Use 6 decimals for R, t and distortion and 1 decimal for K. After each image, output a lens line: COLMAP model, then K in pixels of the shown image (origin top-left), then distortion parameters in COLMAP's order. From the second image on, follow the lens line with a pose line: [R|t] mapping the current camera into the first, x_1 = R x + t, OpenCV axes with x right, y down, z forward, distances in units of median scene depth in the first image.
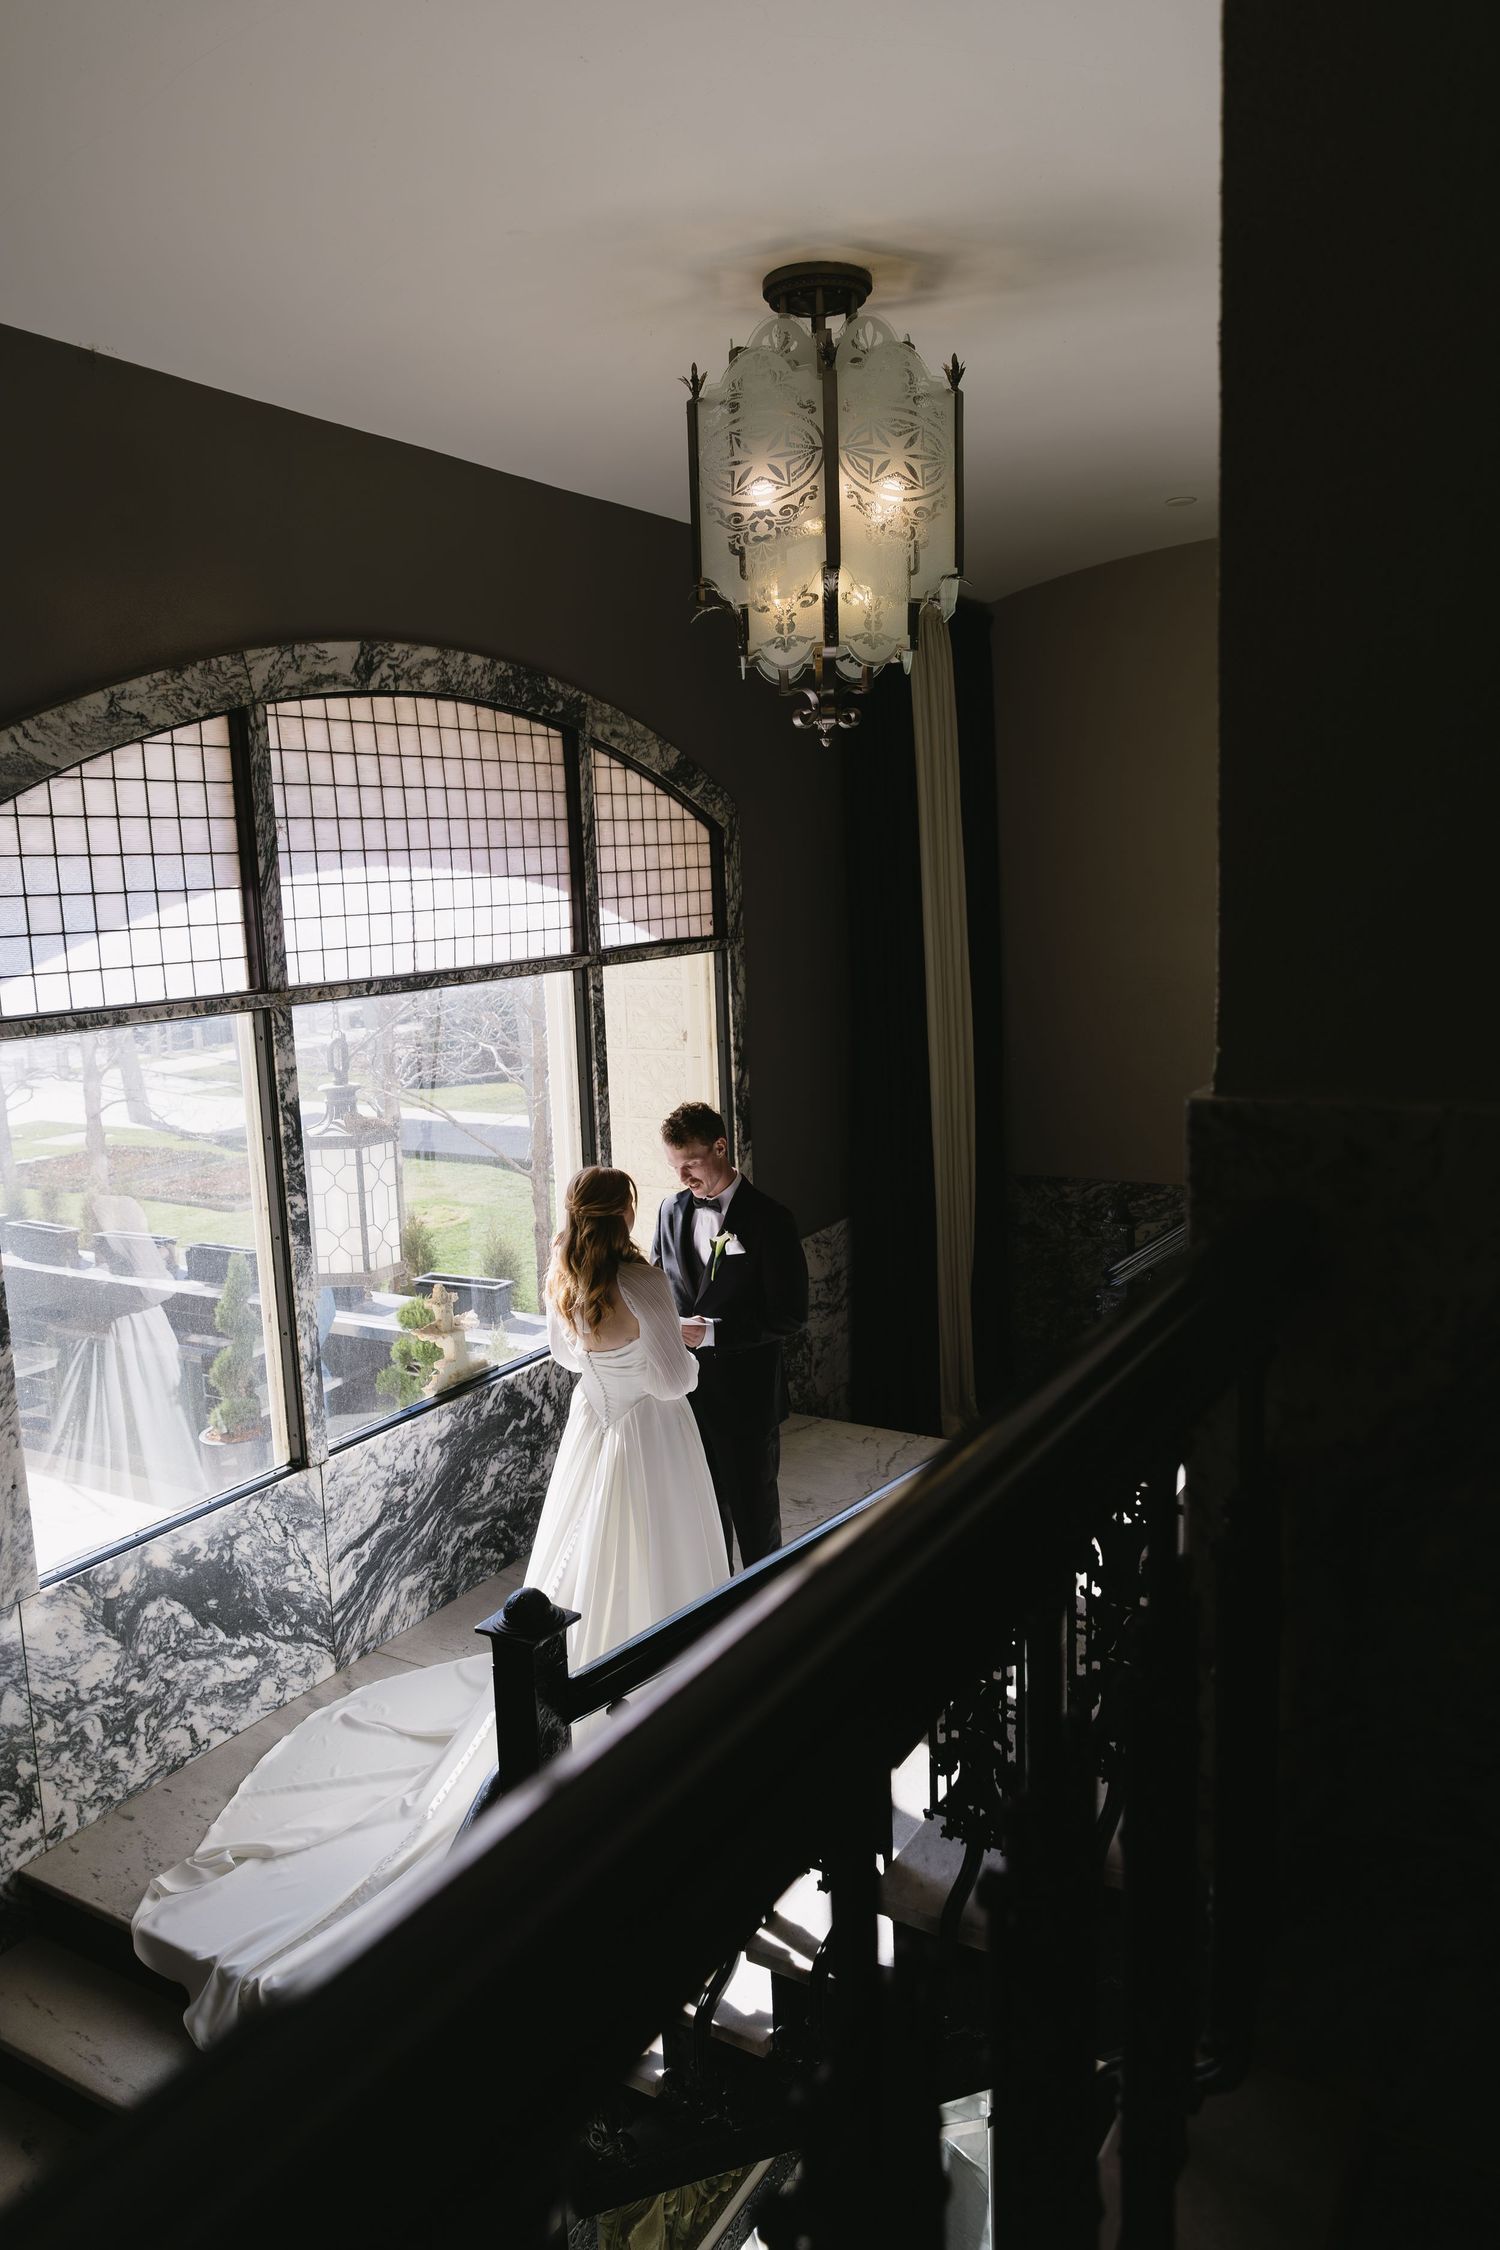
lens RADIAL K [[1594.9, 0, 750.0], [0, 1594.9, 1125.0], [0, 0, 1]] dist [0.000690, -0.003274]
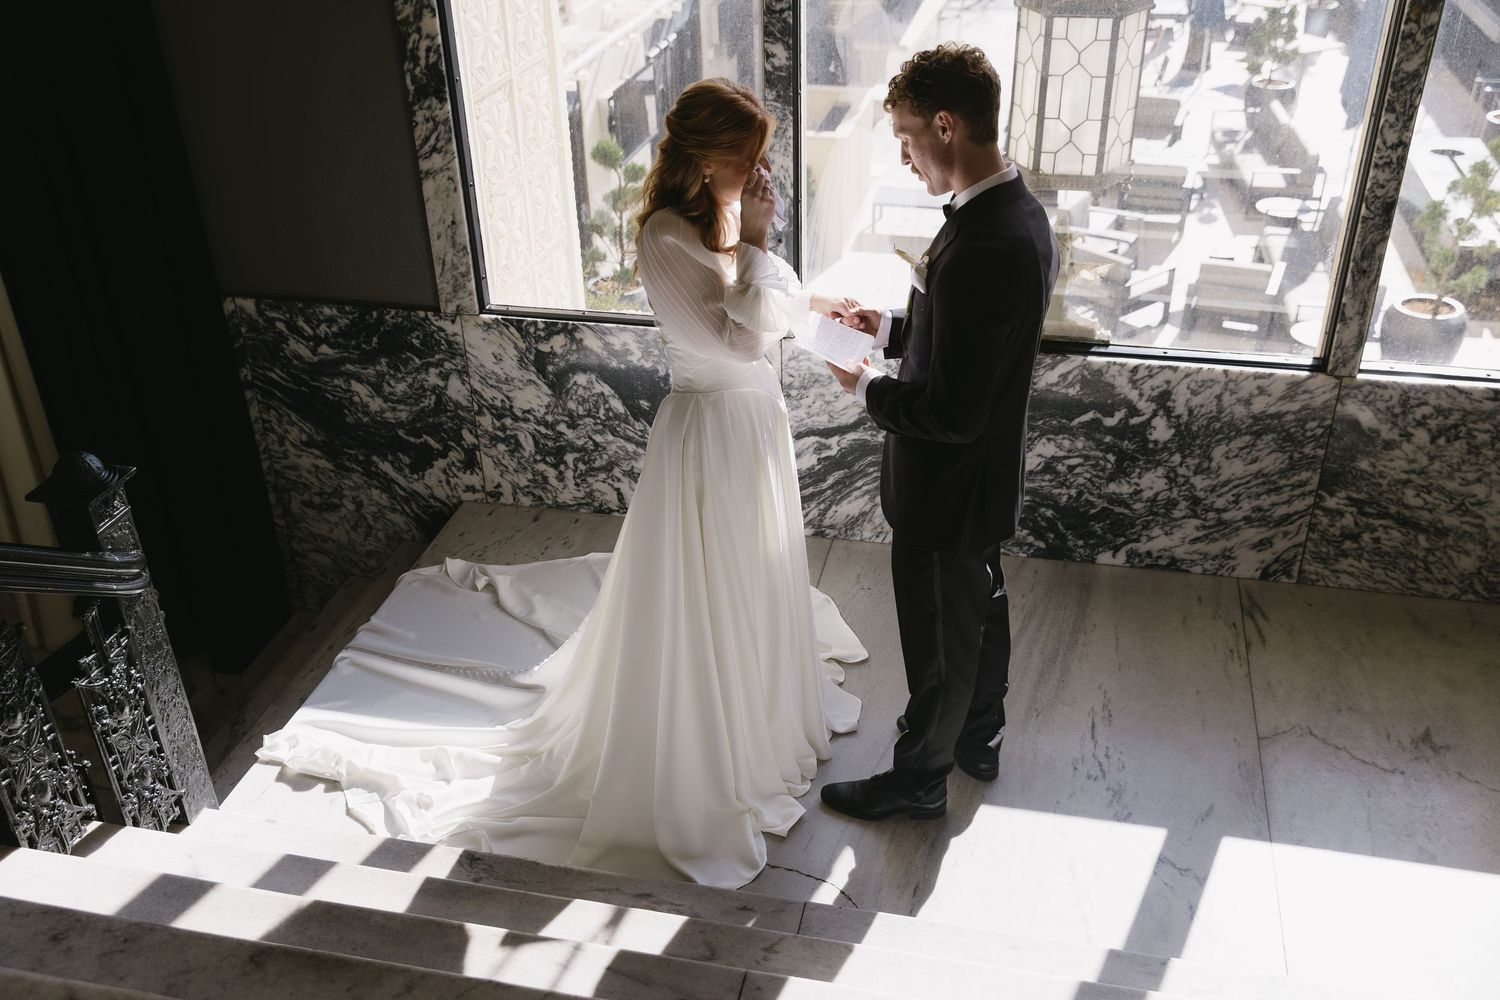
lens RADIAL K [[1363.9, 0, 740.8], [0, 1363.9, 505.9], [0, 0, 1]] dist [0.007388, 0.005264]
pose [[0.295216, 0.517282, -0.803285, 0.471944], [-0.137233, 0.854997, 0.500147, -0.118071], [0.945524, -0.037414, 0.323397, 0.757559]]
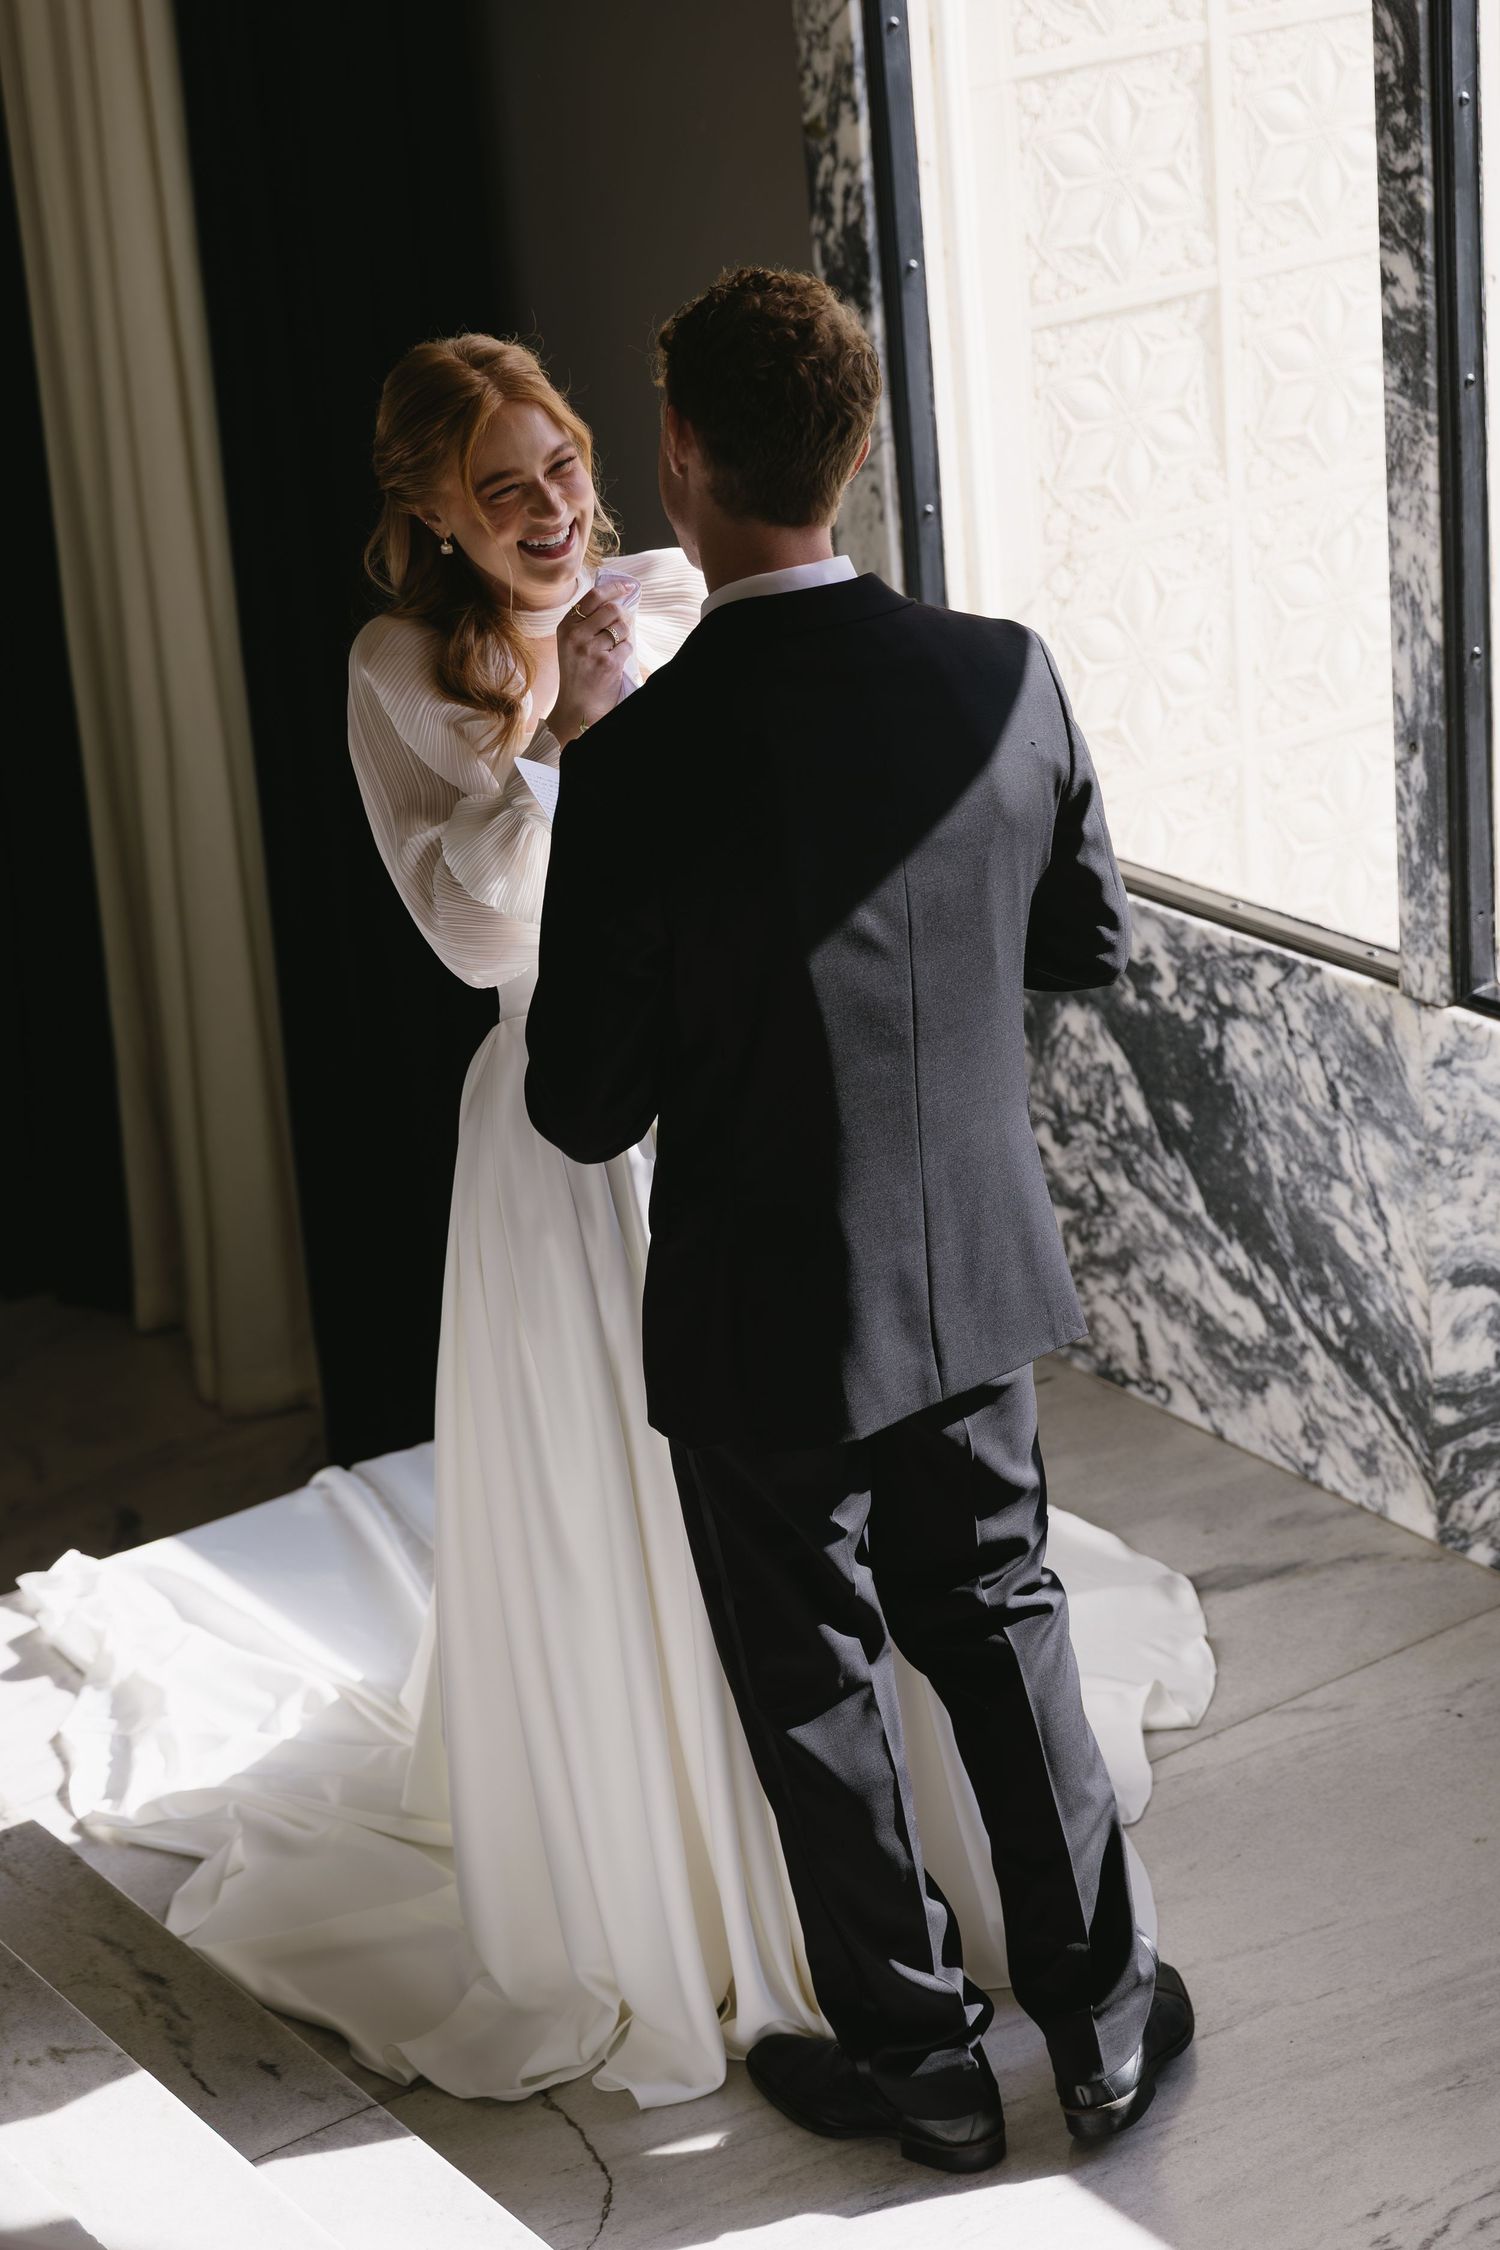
lens RADIAL K [[4508.4, 0, 758.1], [0, 4508.4, 1224.0], [0, 0, 1]] dist [-0.010801, -0.021400]
pose [[-0.408394, 0.423703, -0.808511, 0.700985], [-0.050531, 0.873890, 0.483490, -0.253824], [0.911406, 0.238309, -0.335481, 1.310474]]
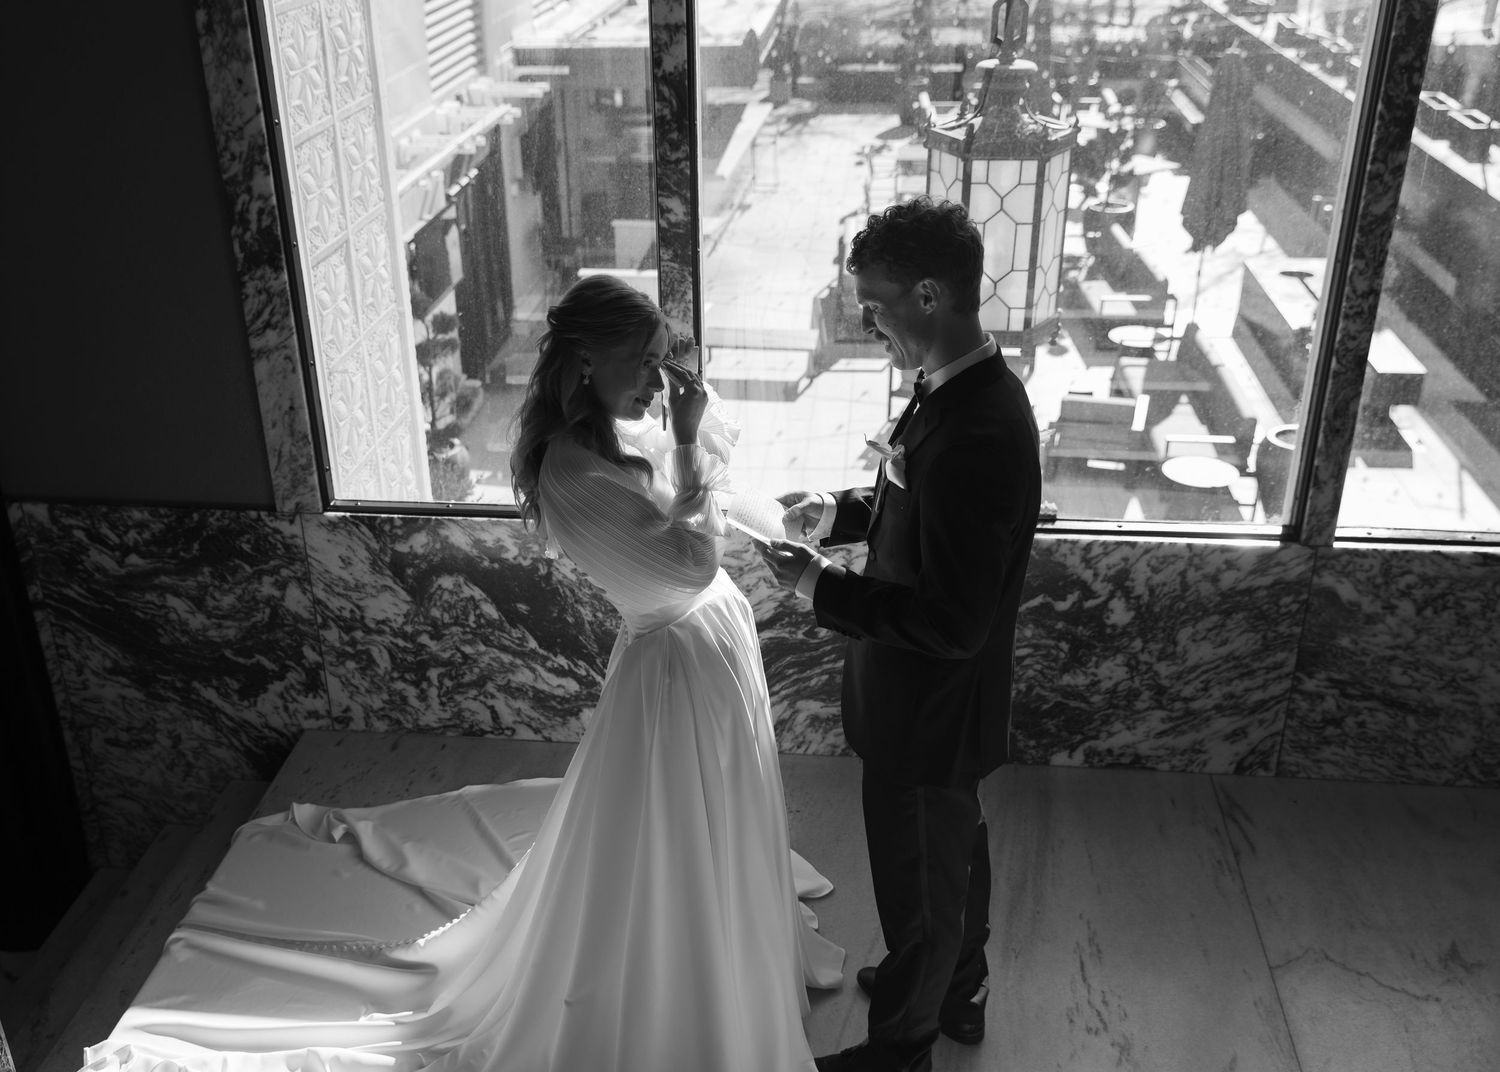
lens RADIAL K [[1501.4, 0, 684.5], [0, 1501.4, 554.7], [0, 0, 1]] dist [0.004595, 0.009652]
pose [[0.392714, 0.438743, -0.808257, 0.401470], [-0.136583, 0.896943, 0.420521, -0.112916], [0.909462, -0.054750, 0.412167, 0.724748]]
